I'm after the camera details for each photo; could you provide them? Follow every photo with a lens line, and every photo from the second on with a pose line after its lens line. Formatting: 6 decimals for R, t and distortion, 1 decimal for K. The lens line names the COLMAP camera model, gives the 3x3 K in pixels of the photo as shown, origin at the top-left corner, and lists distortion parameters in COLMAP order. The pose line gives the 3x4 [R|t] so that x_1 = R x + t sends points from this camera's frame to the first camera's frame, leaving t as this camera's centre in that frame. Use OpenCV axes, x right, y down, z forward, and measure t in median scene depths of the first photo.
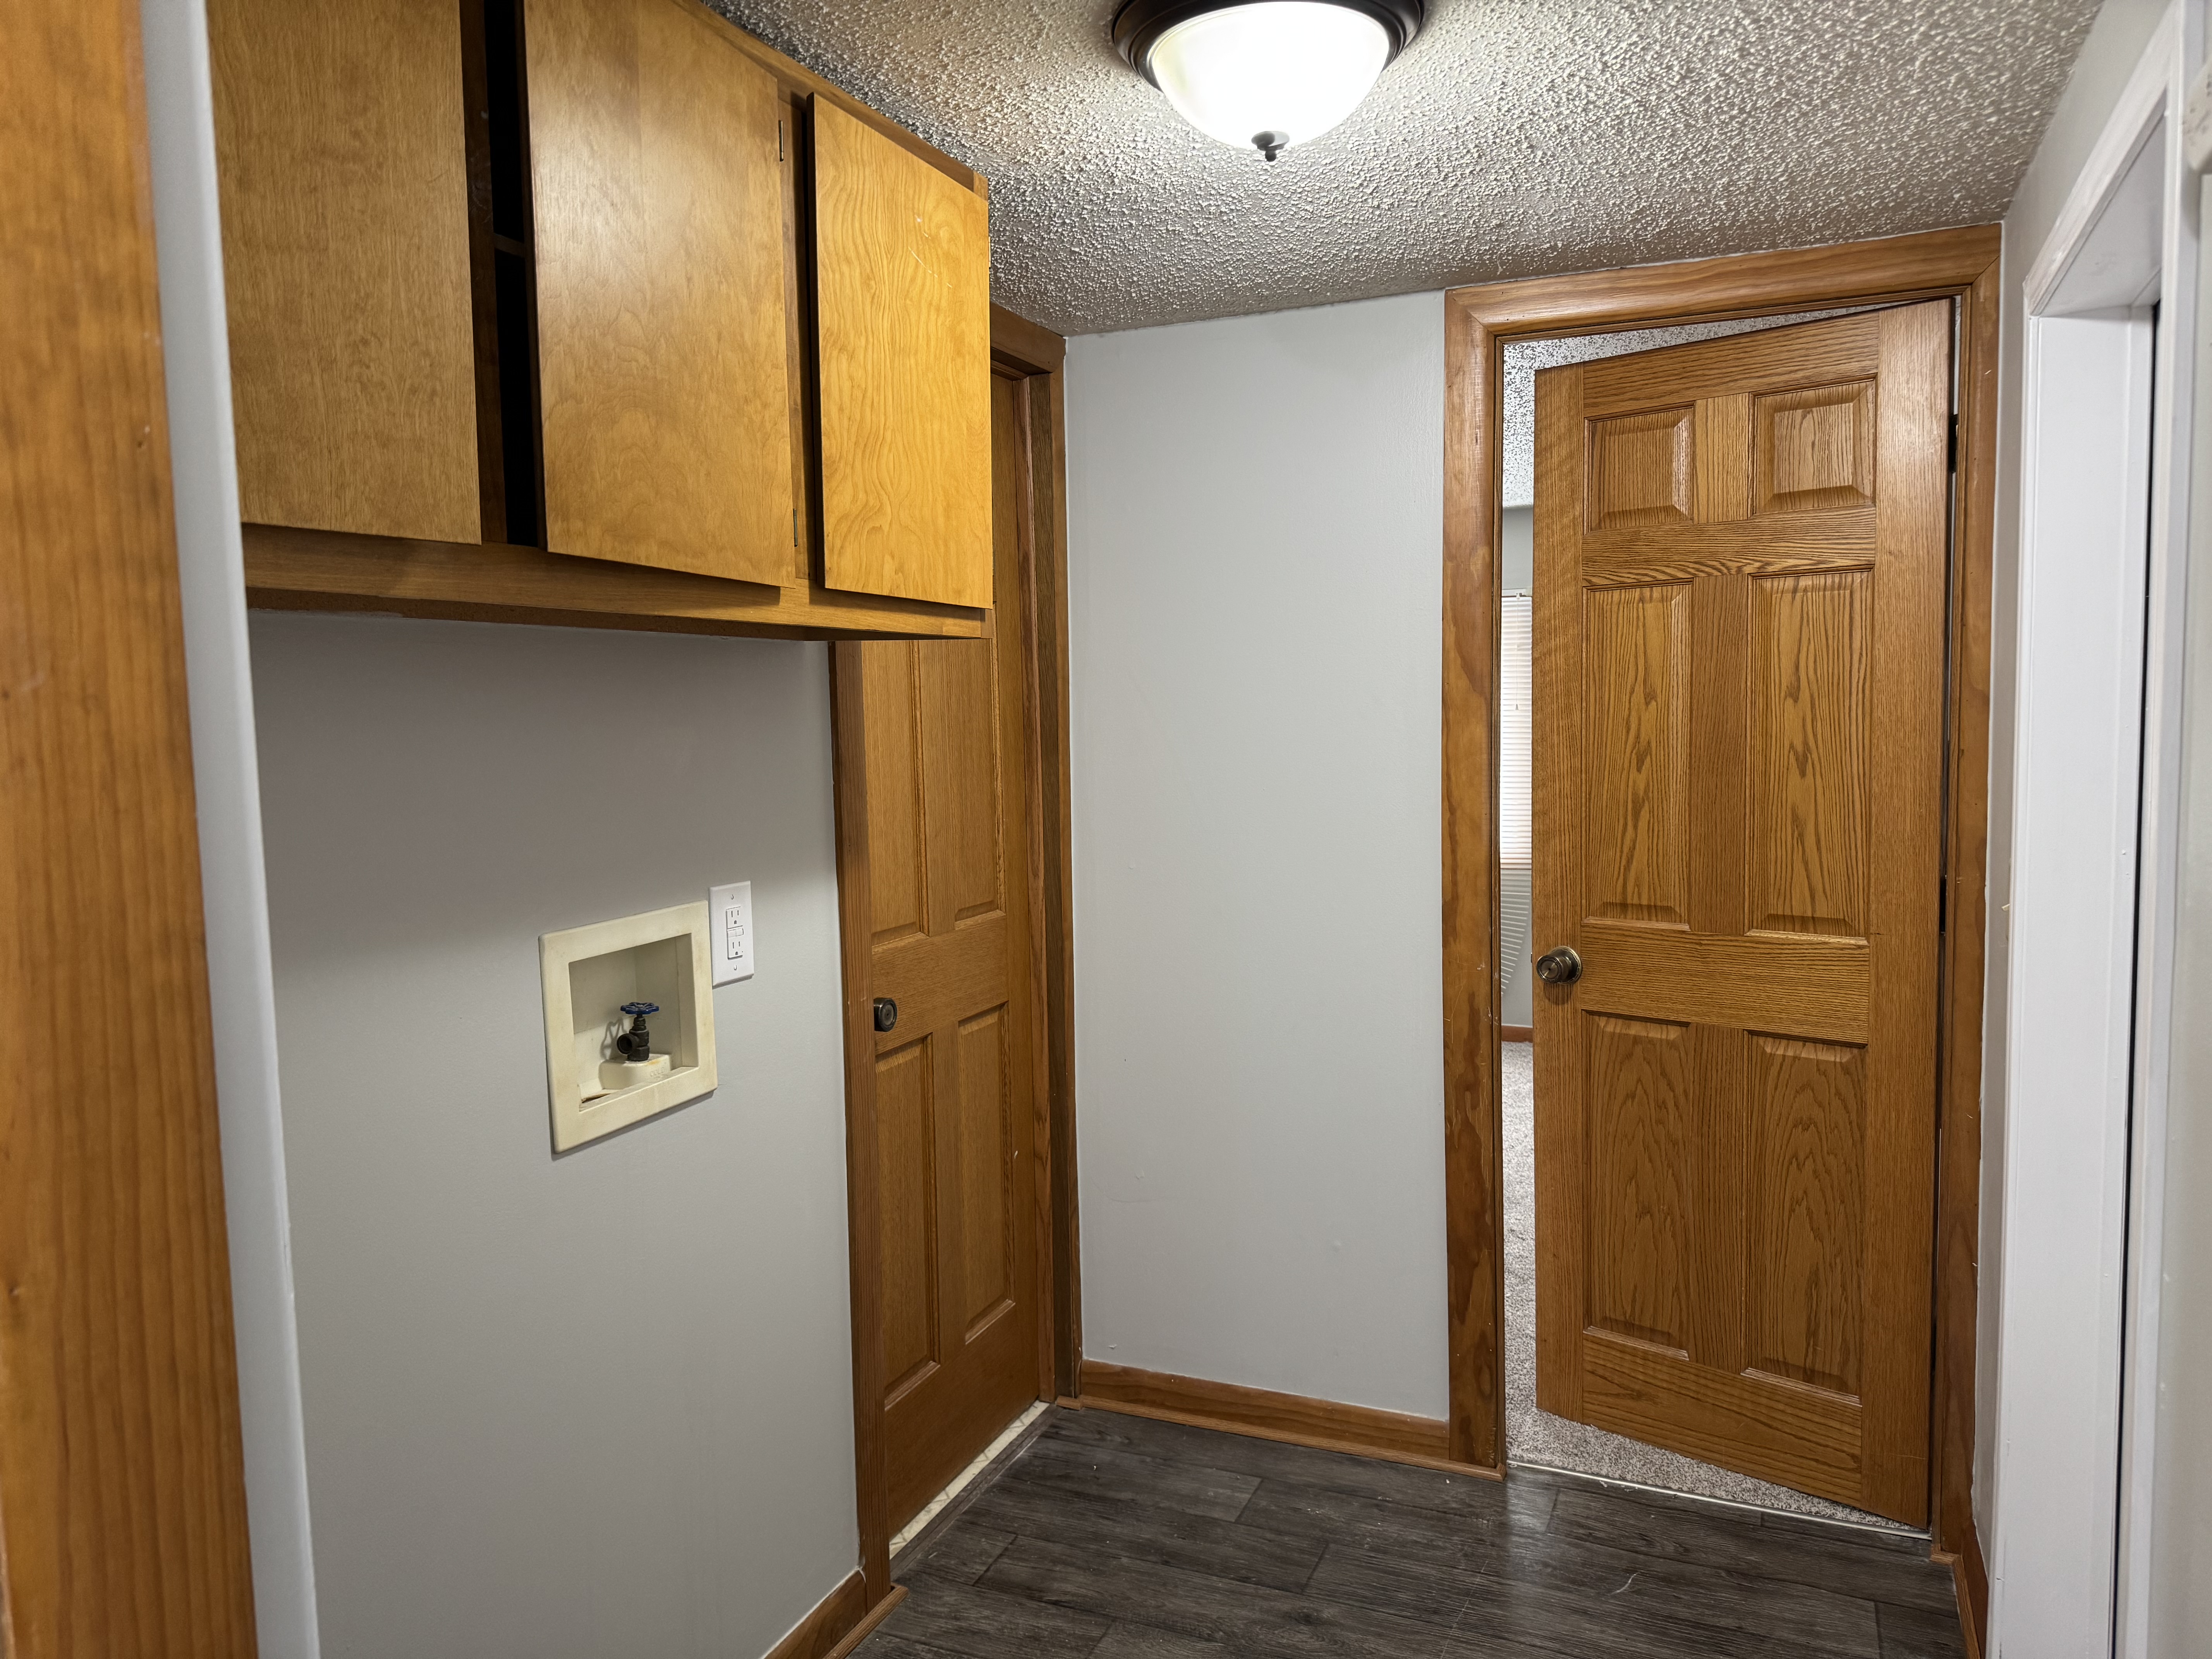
lens RADIAL K [[1545.5, 0, 1096.5], [0, 1545.5, 826.3], [0, 0, 1]] dist [0.013746, -0.009116]
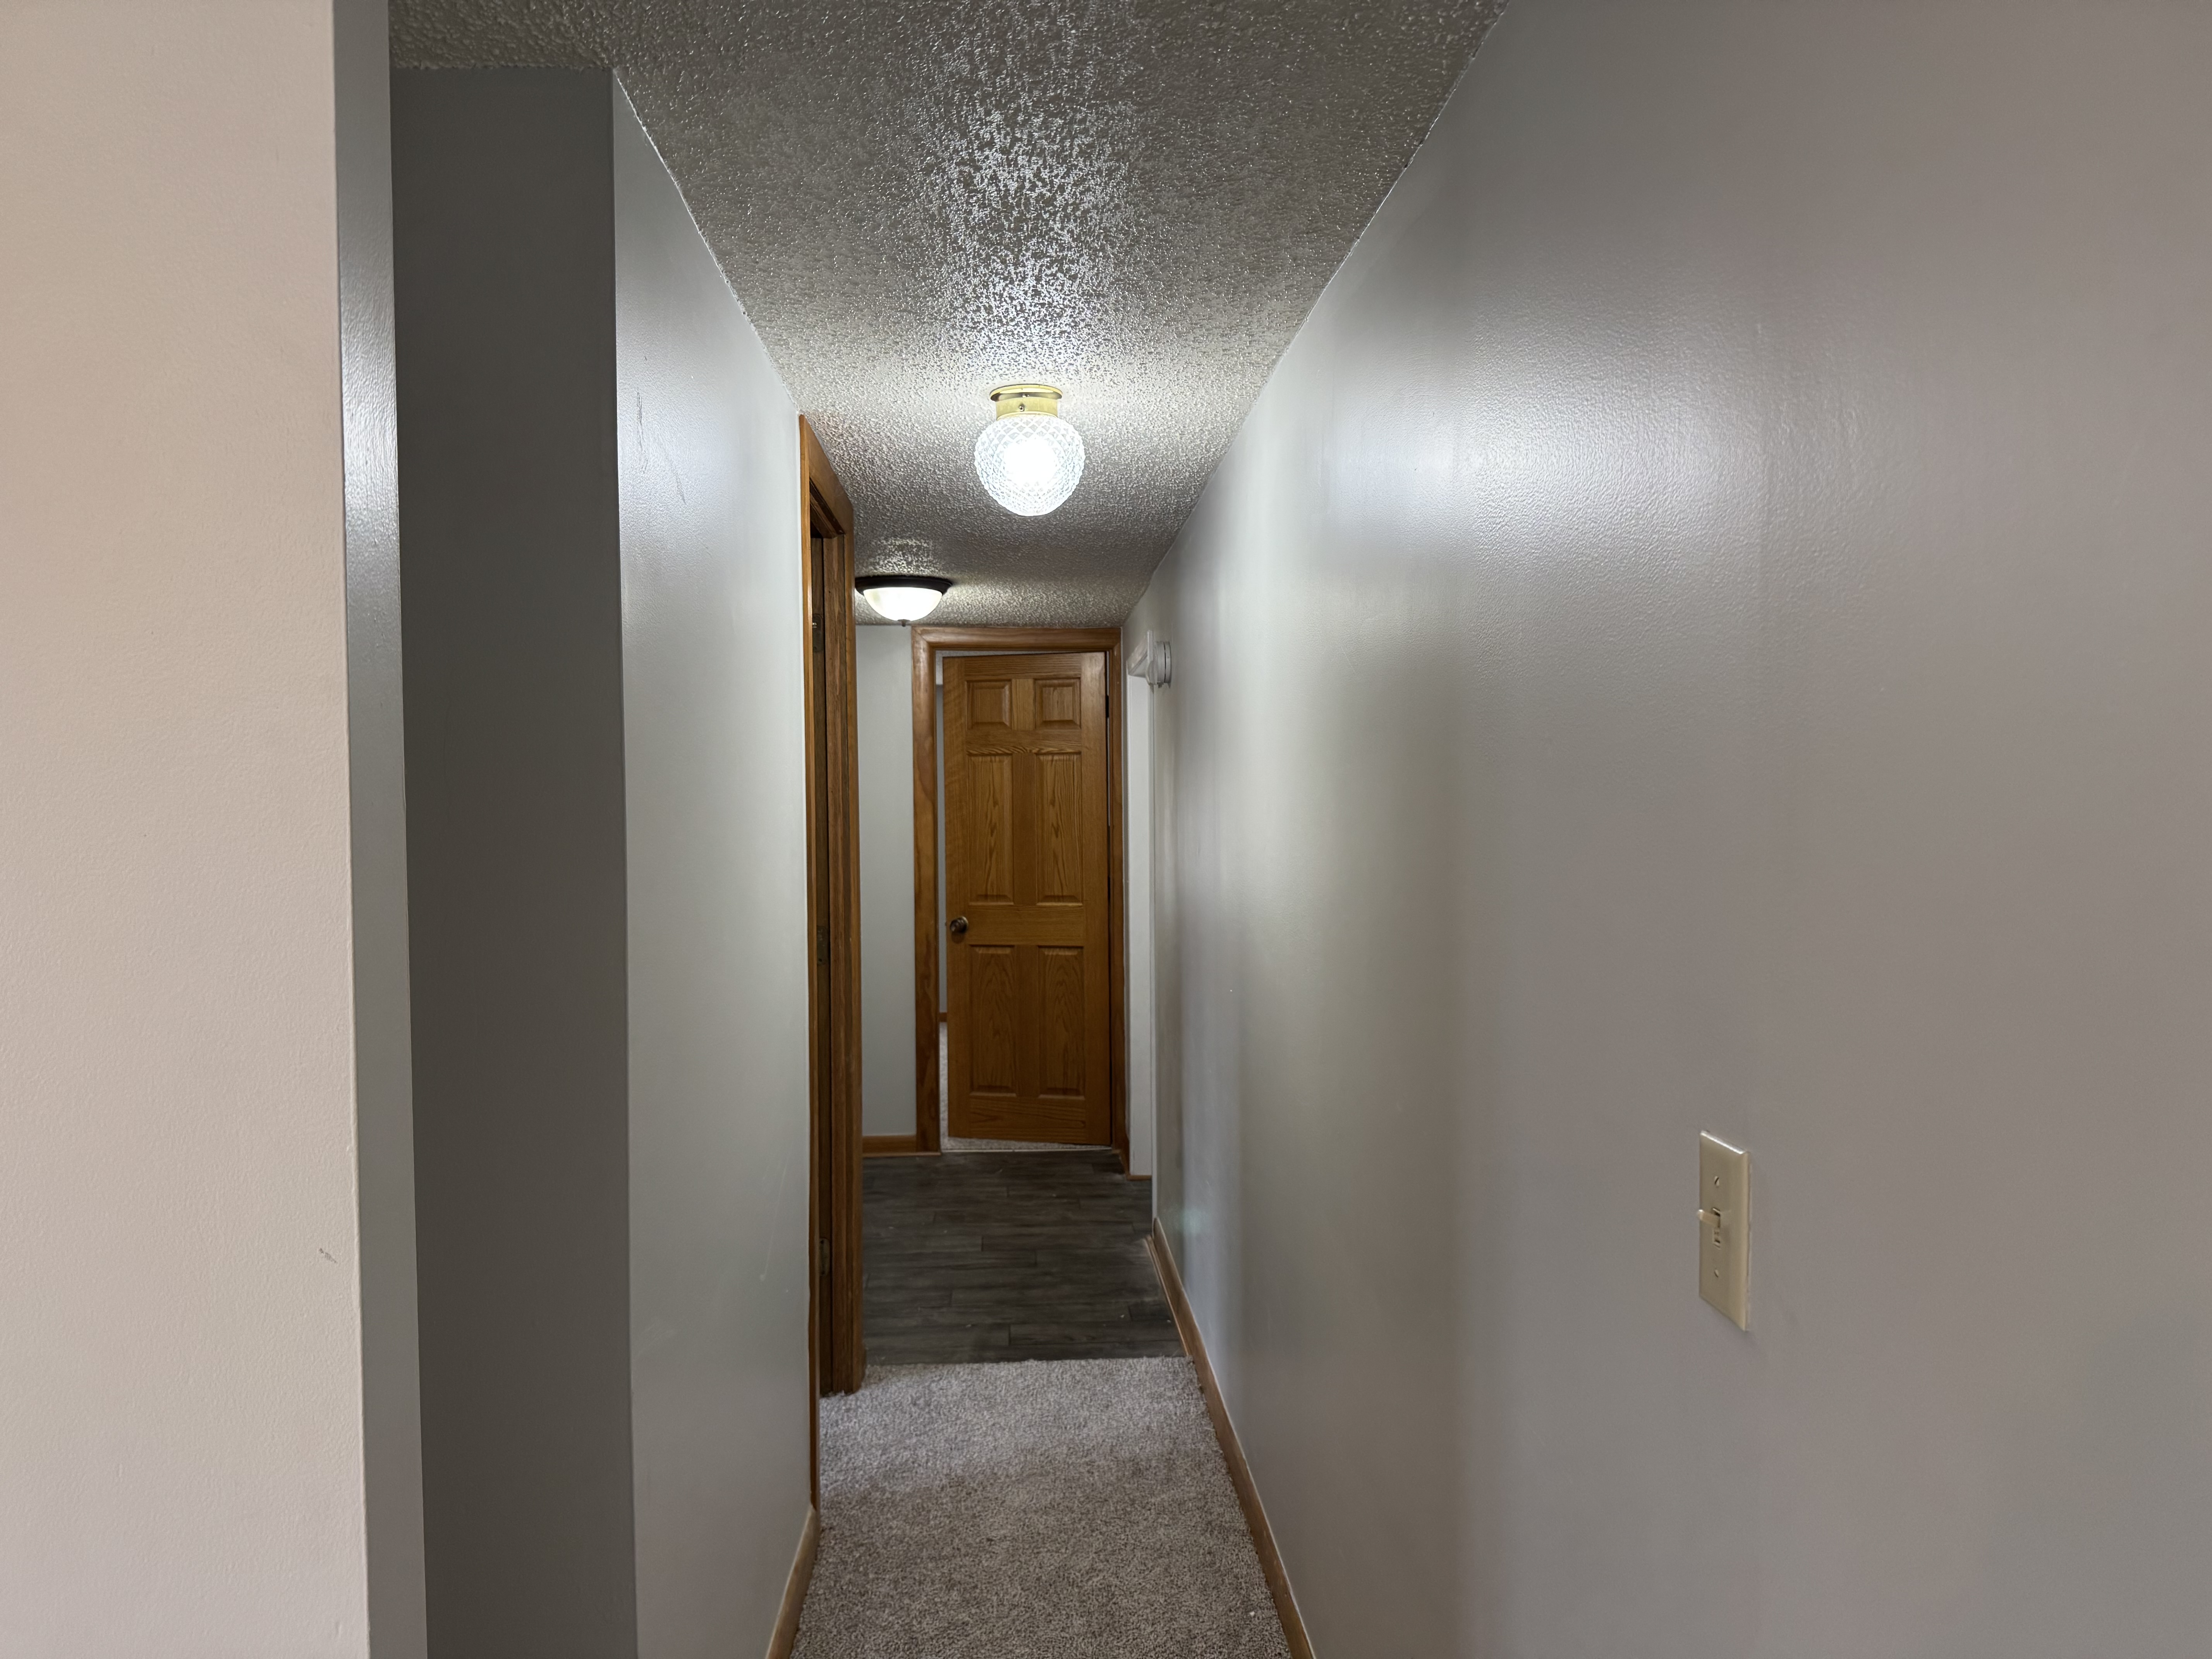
lens RADIAL K [[1545.5, 0, 1105.9], [0, 1545.5, 832.4], [0, 0, 1]] dist [0.013746, -0.009116]
pose [[0.884935, 0.006692, 0.465667, -0.583019], [0.026797, 0.997508, -0.065260, 0.116408], [-0.464944, 0.070229, 0.882550, -1.132008]]
